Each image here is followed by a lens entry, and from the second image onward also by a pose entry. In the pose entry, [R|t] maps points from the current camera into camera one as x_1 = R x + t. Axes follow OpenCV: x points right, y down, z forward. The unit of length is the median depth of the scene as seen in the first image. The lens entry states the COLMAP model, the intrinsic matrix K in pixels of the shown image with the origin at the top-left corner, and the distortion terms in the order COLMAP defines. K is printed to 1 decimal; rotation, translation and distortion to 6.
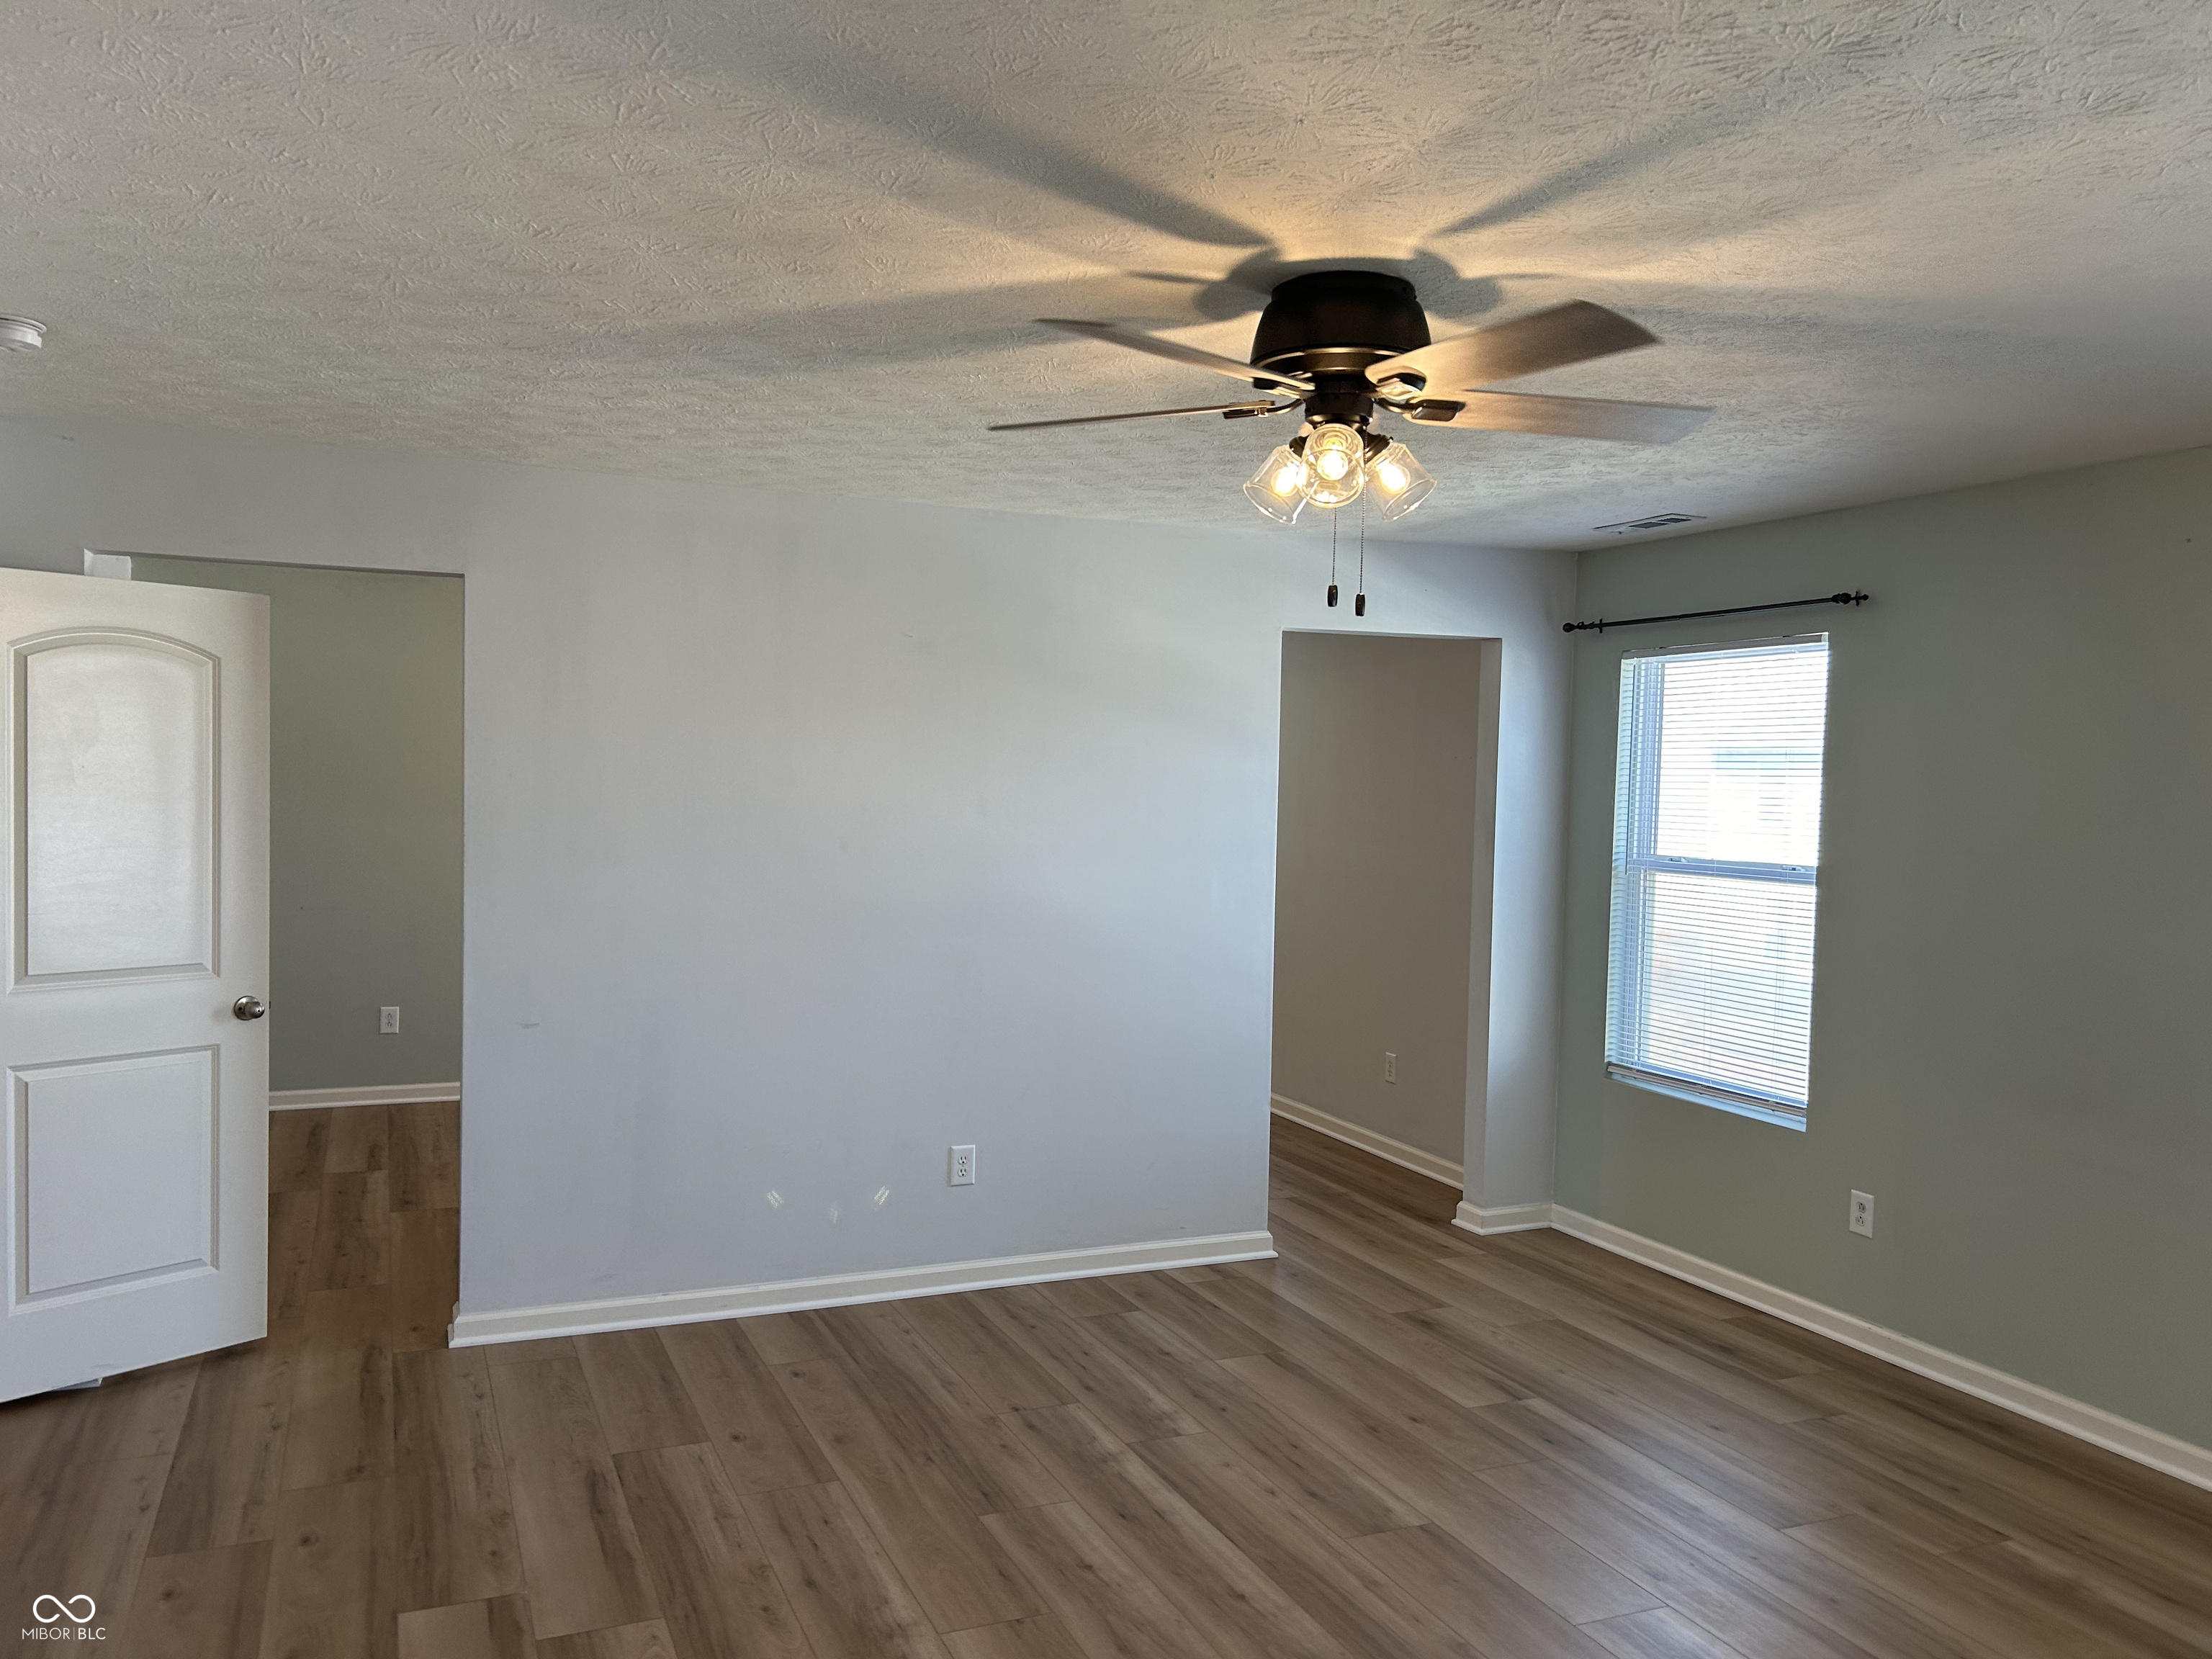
lens RADIAL K [[1672.9, 0, 1090.5], [0, 1672.9, 836.5], [0, 0, 1]] dist [0.056061, -0.058796]
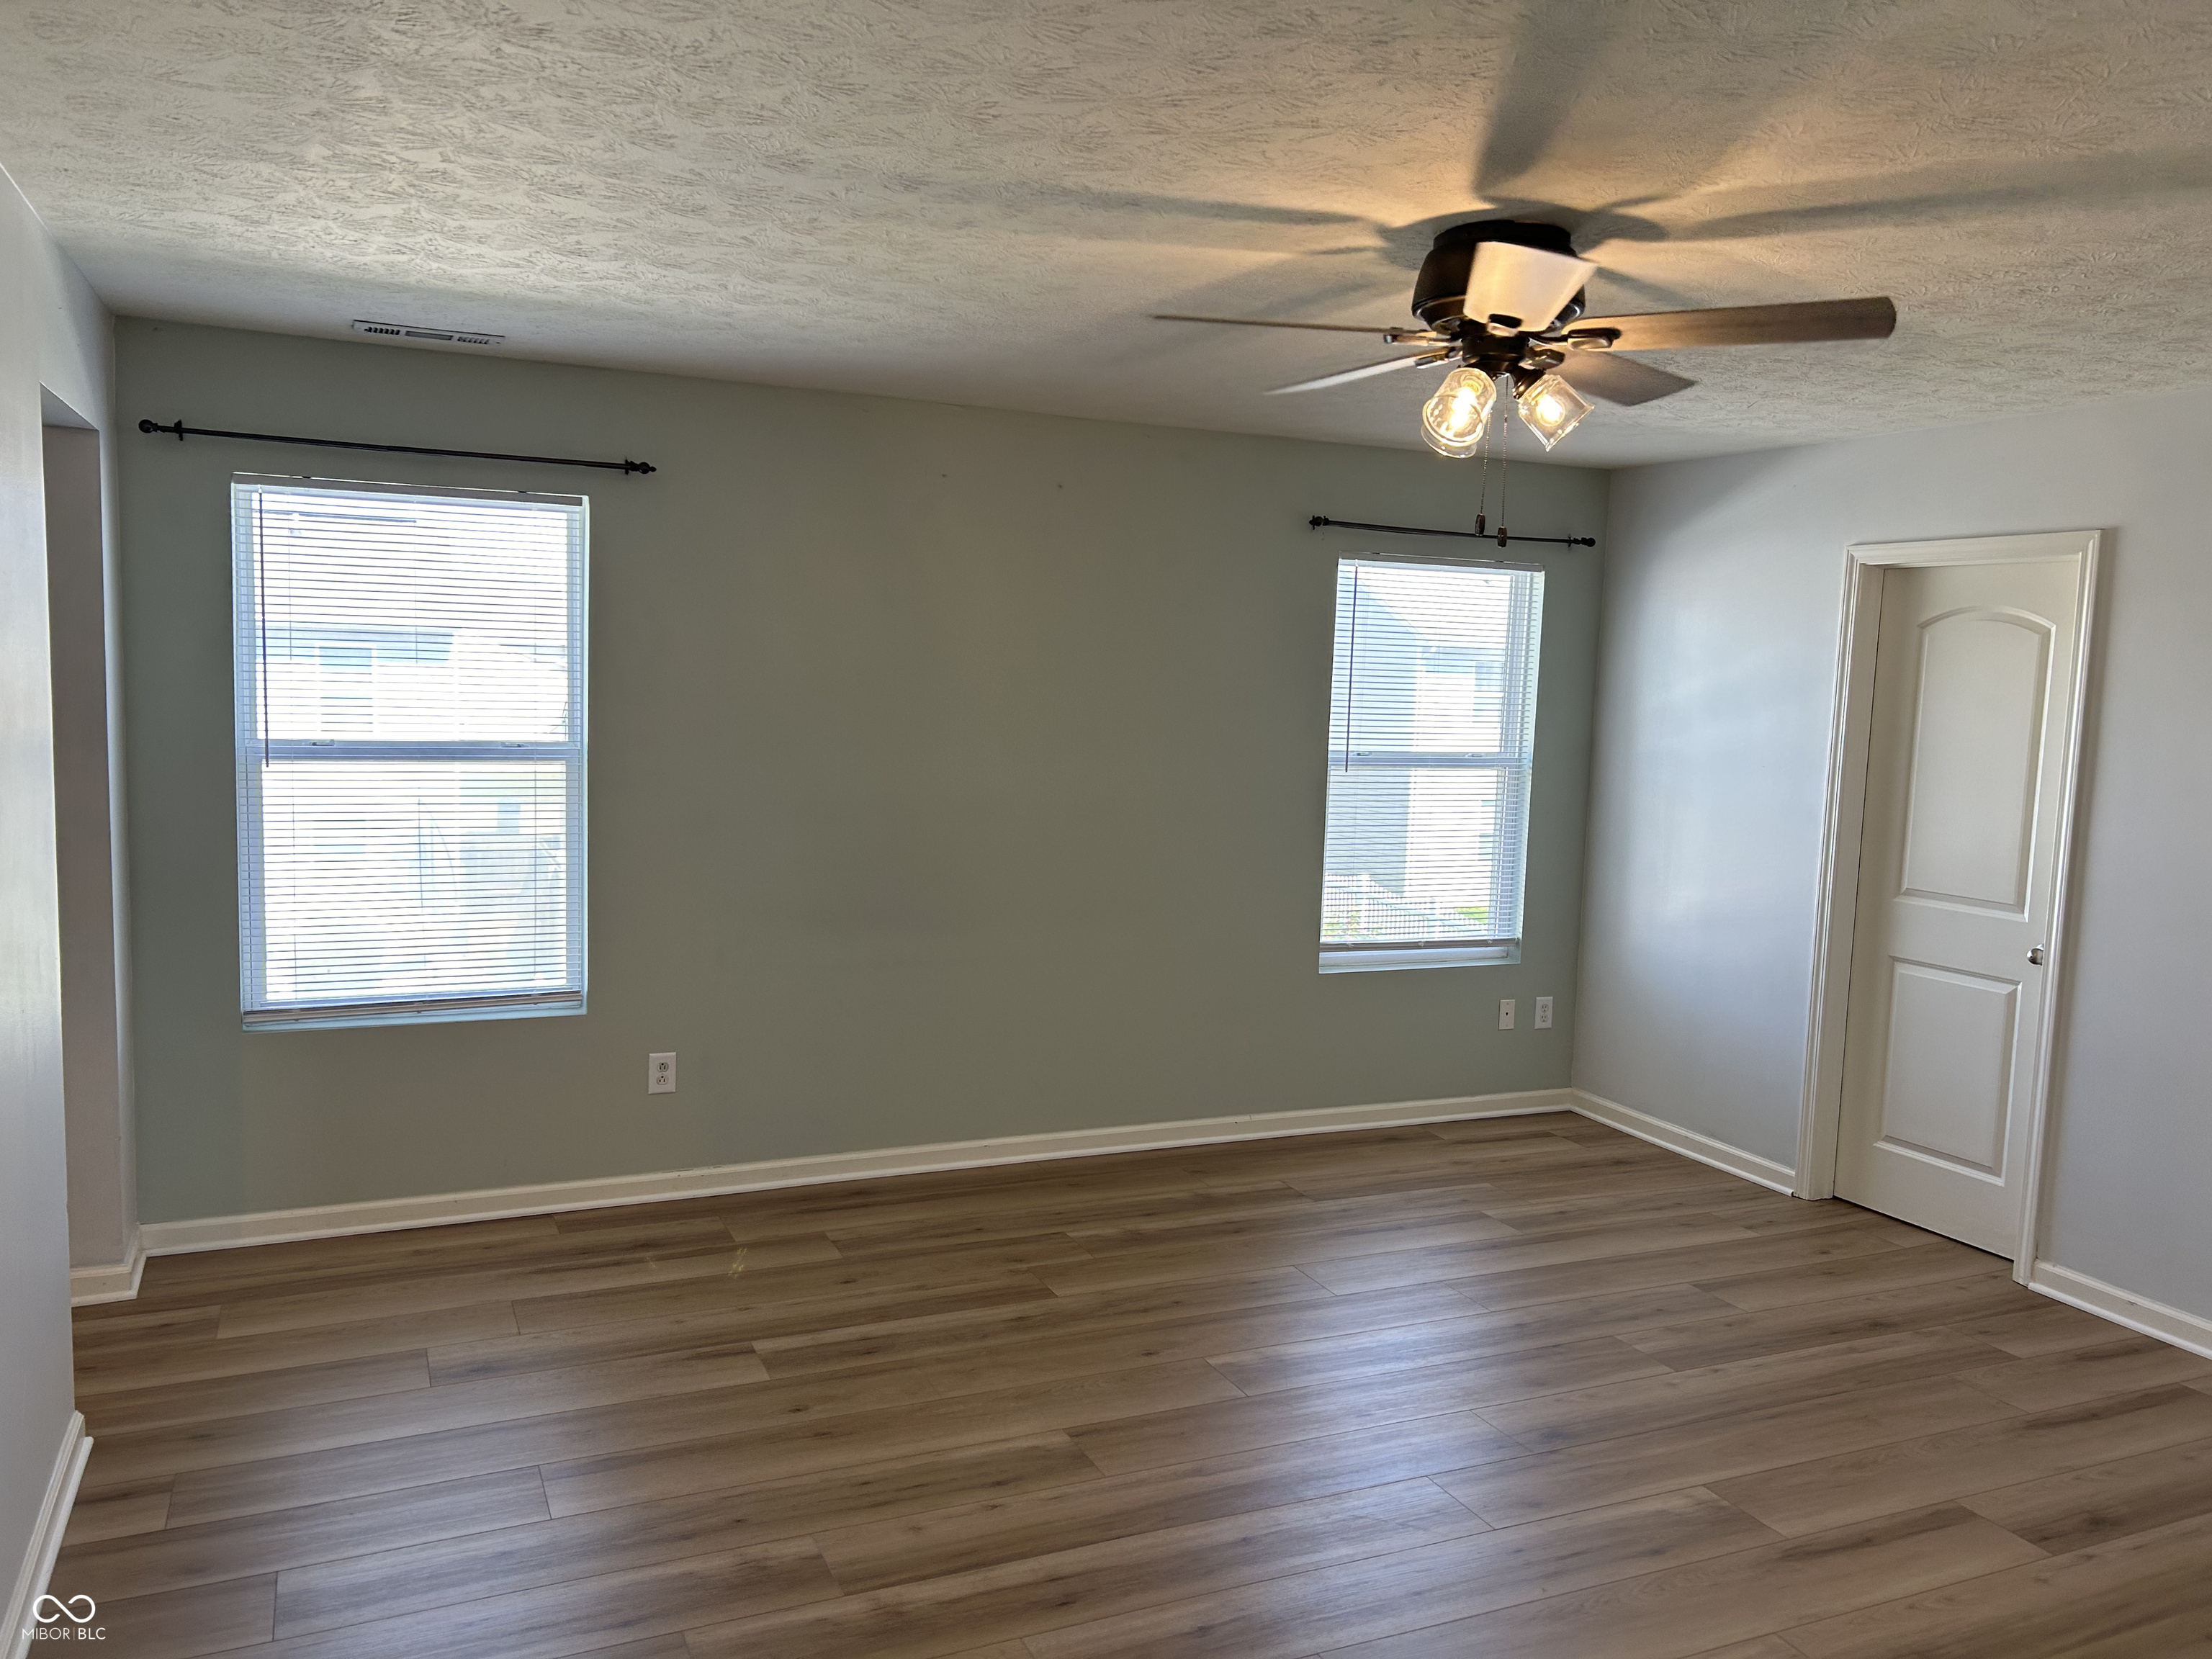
lens RADIAL K [[1672.9, 0, 1126.5], [0, 1672.9, 838.6], [0, 0, 1]] dist [0.056061, -0.058796]
pose [[-0.033414, -0.129252, 0.991049, -0.608174], [0.003201, 0.991583, 0.129430, -0.057495], [-0.999436, 0.007497, -0.032719, 0.811374]]
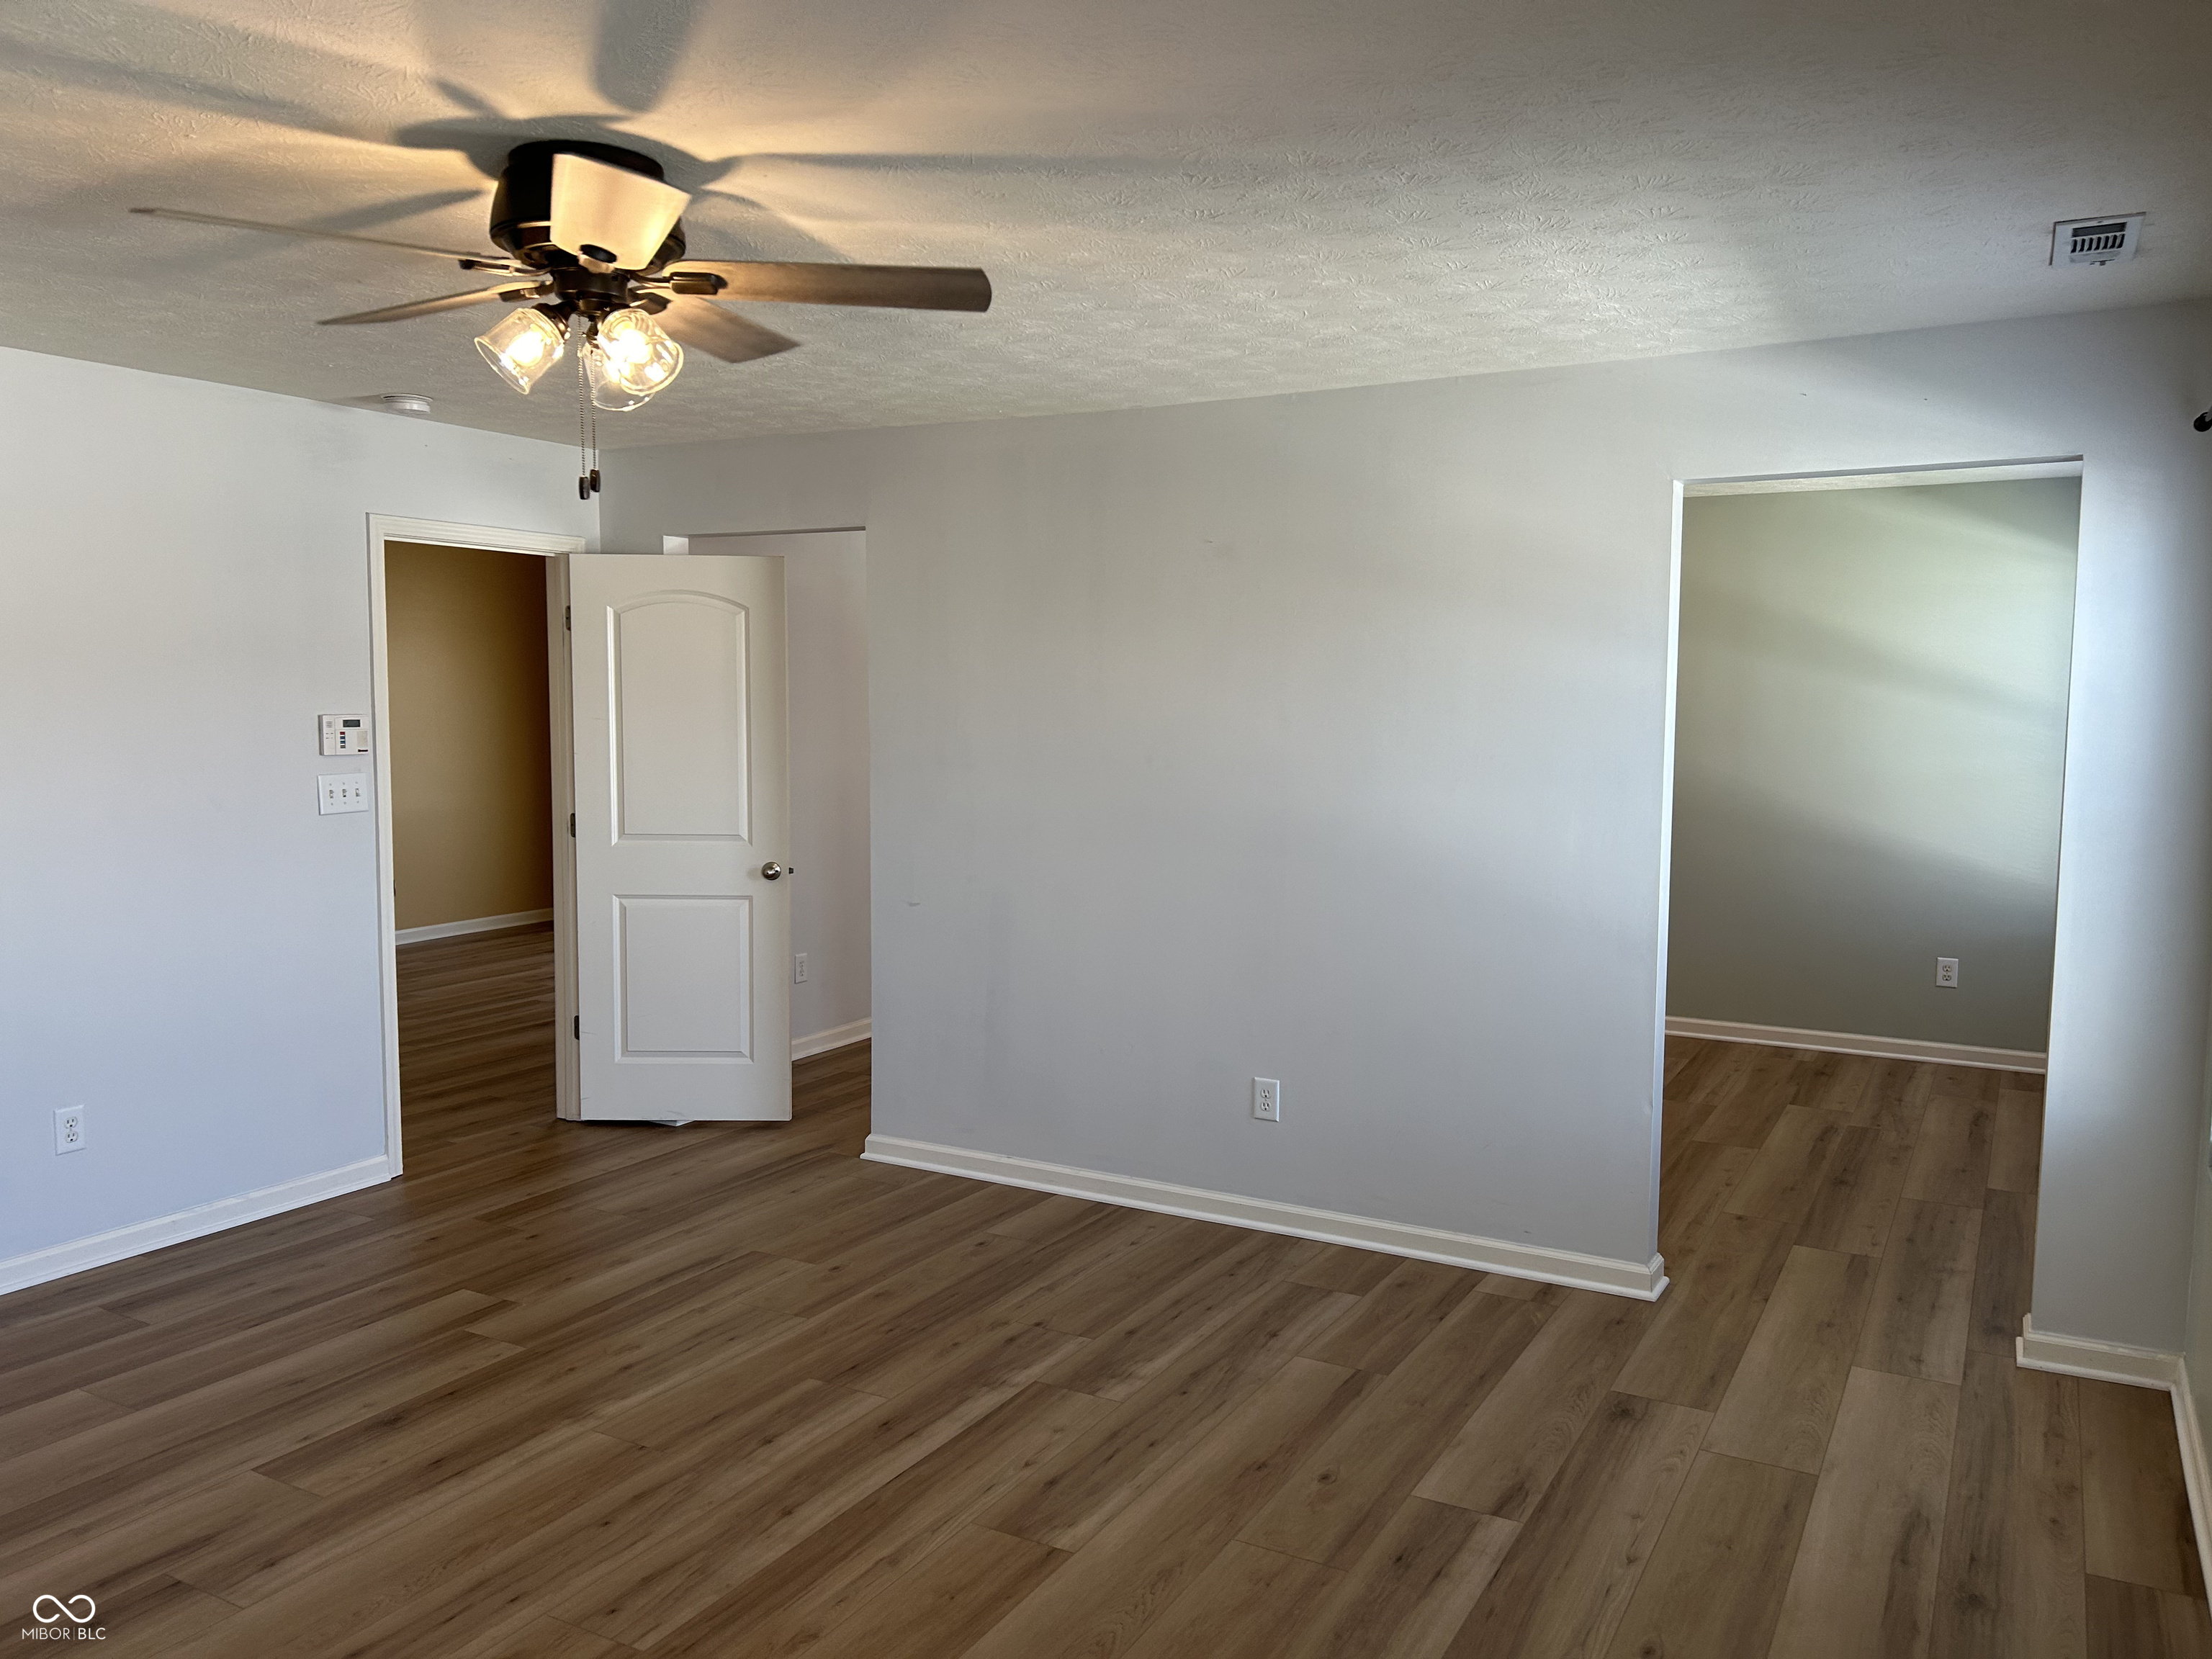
lens RADIAL K [[1672.9, 0, 1083.7], [0, 1672.9, 824.0], [0, 0, 1]] dist [0.056061, -0.058796]
pose [[0.605566, 0.047506, -0.794376, 0.706397], [-0.021242, 0.998826, 0.043539, 0.001997], [0.795511, -0.009491, 0.605864, 0.402687]]
